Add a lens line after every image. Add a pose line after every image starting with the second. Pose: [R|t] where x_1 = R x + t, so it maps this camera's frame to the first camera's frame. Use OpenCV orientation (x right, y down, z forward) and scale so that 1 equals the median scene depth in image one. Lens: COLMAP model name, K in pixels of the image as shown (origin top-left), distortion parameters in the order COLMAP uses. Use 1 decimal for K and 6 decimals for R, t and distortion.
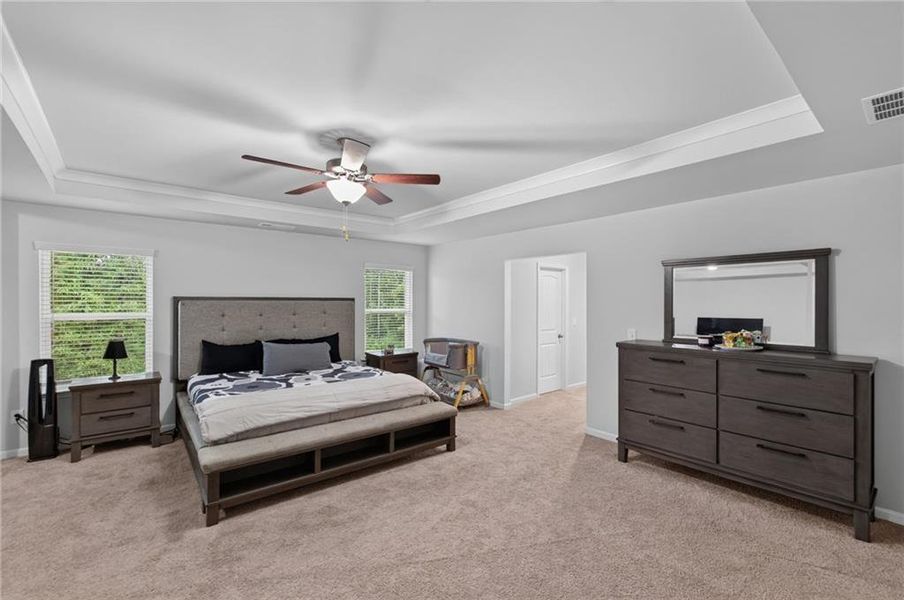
lens RADIAL K [[389.0, 0, 448.9], [0, 389.0, 296.5], [0, 0, 1]] dist [-0.001507, -0.000149]
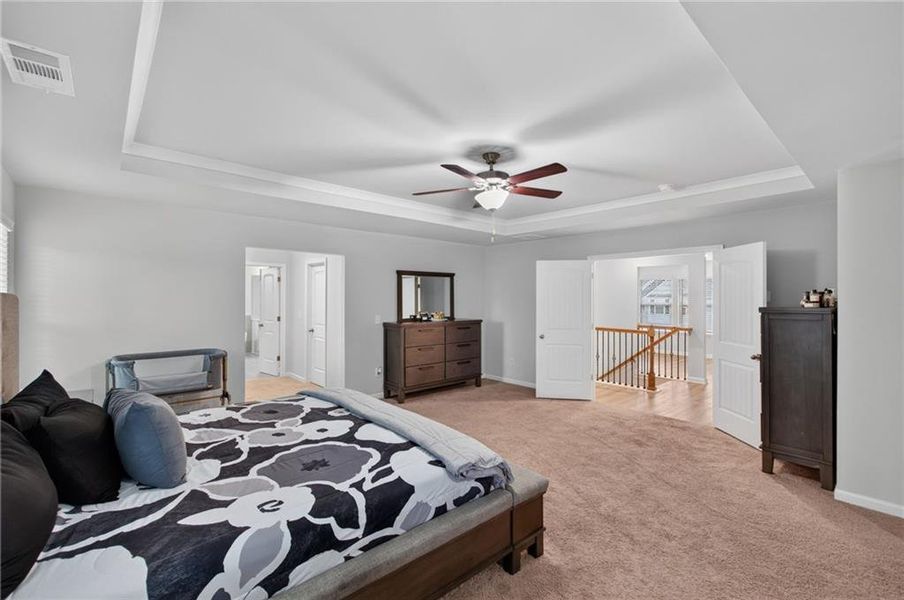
lens RADIAL K [[389.0, 0, 448.9], [0, 389.0, 296.5], [0, 0, 1]] dist [-0.001507, -0.000149]
pose [[-0.028470, -0.004938, 0.999582, -1.303614], [-0.008006, 0.999957, 0.004712, 0.005815], [-0.999563, -0.007869, -0.028509, 1.080627]]
